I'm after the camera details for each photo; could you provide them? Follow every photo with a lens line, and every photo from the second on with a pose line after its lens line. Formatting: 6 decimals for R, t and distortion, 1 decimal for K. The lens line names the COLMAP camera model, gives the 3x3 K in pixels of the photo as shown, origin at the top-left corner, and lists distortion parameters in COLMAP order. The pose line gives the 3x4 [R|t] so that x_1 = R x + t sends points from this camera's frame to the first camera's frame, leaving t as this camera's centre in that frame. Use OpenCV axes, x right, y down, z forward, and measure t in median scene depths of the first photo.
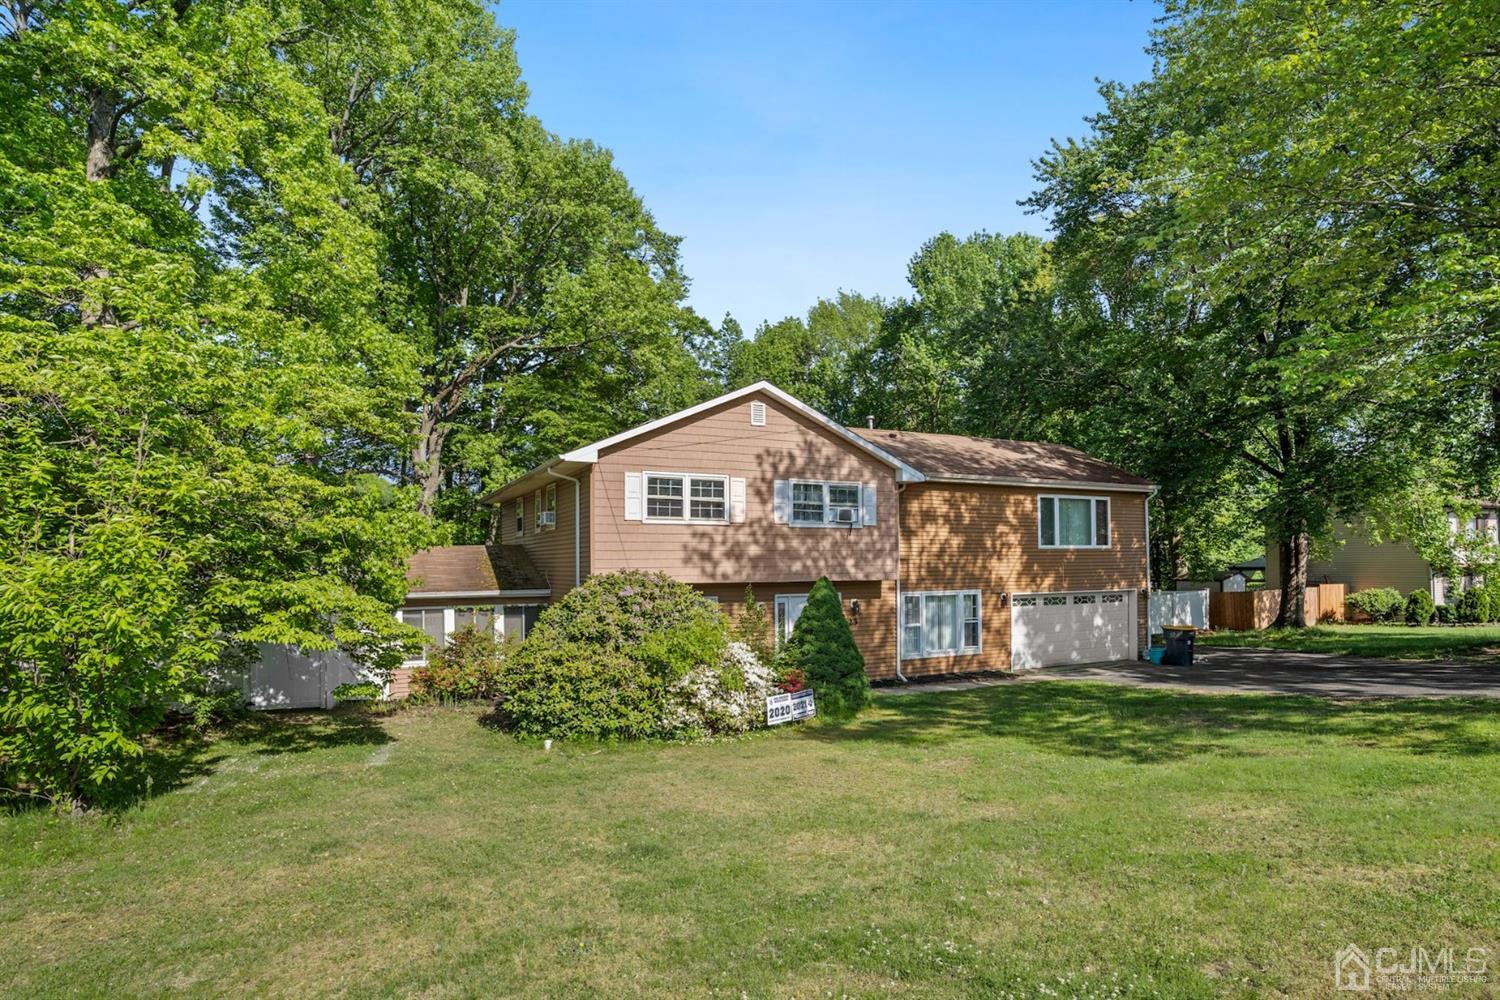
lens RADIAL K [[720.3, 0, 749.0], [0, 720.3, 508.6], [0, 0, 1]] dist [-0.056248, 0.027029]
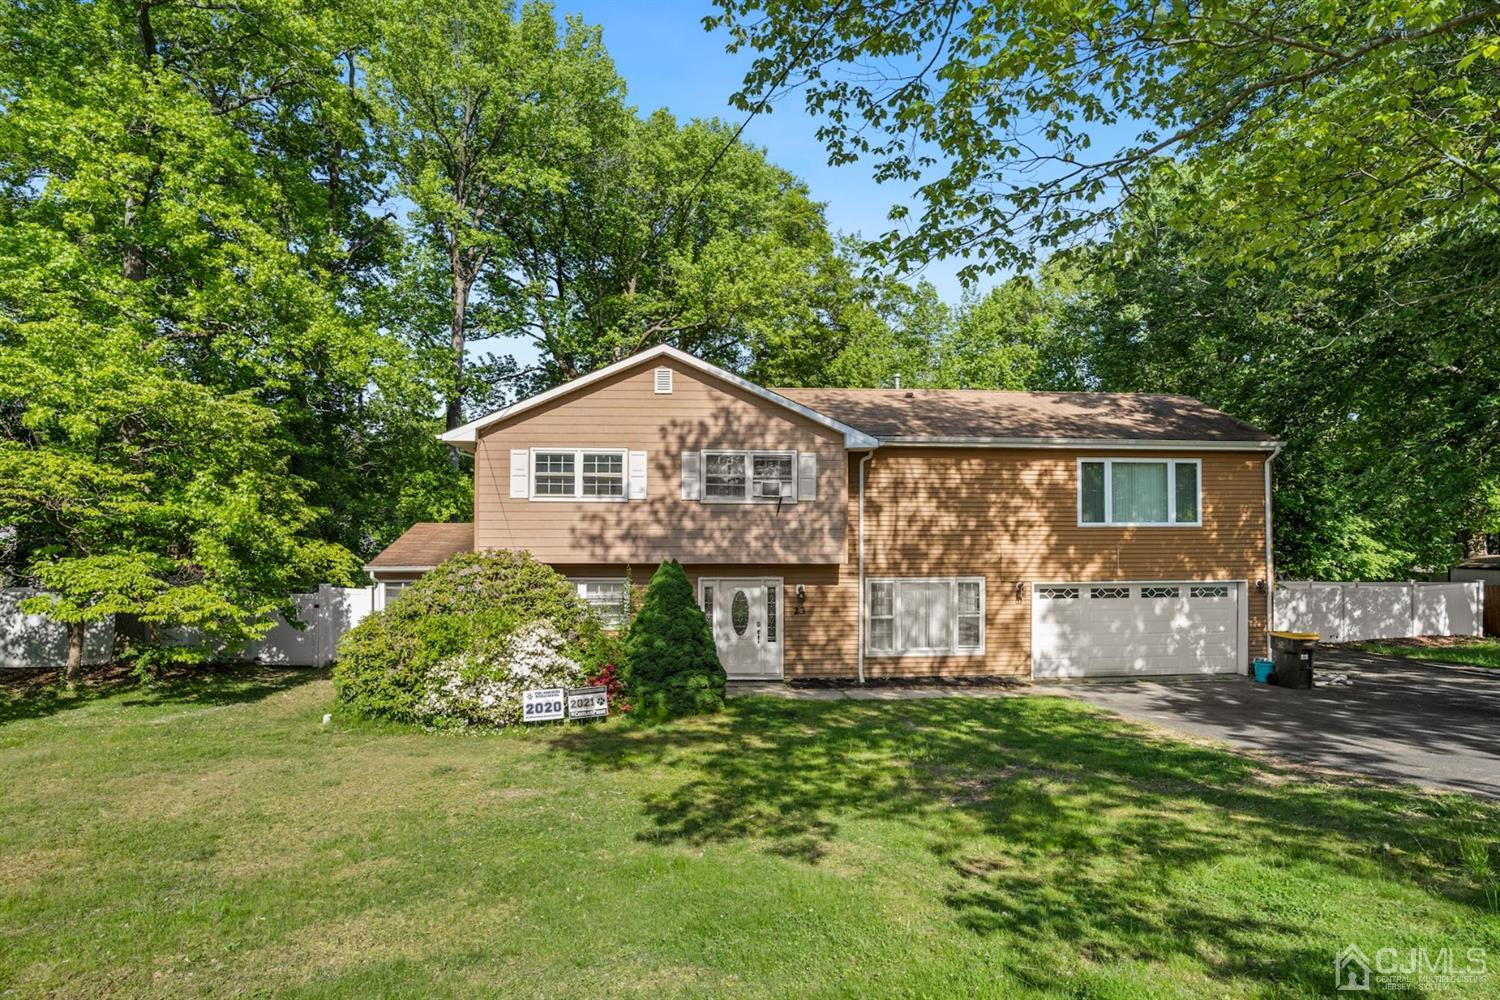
lens RADIAL K [[715.9, 0, 750.2], [0, 715.9, 498.2], [0, 0, 1]] dist [-0.042377, 0.000388]
pose [[0.939319, -0.012657, -0.342812, 0.390567], [0.019361, 0.999682, 0.016139, 0.005307], [0.342498, -0.021797, 0.939266, 0.162081]]
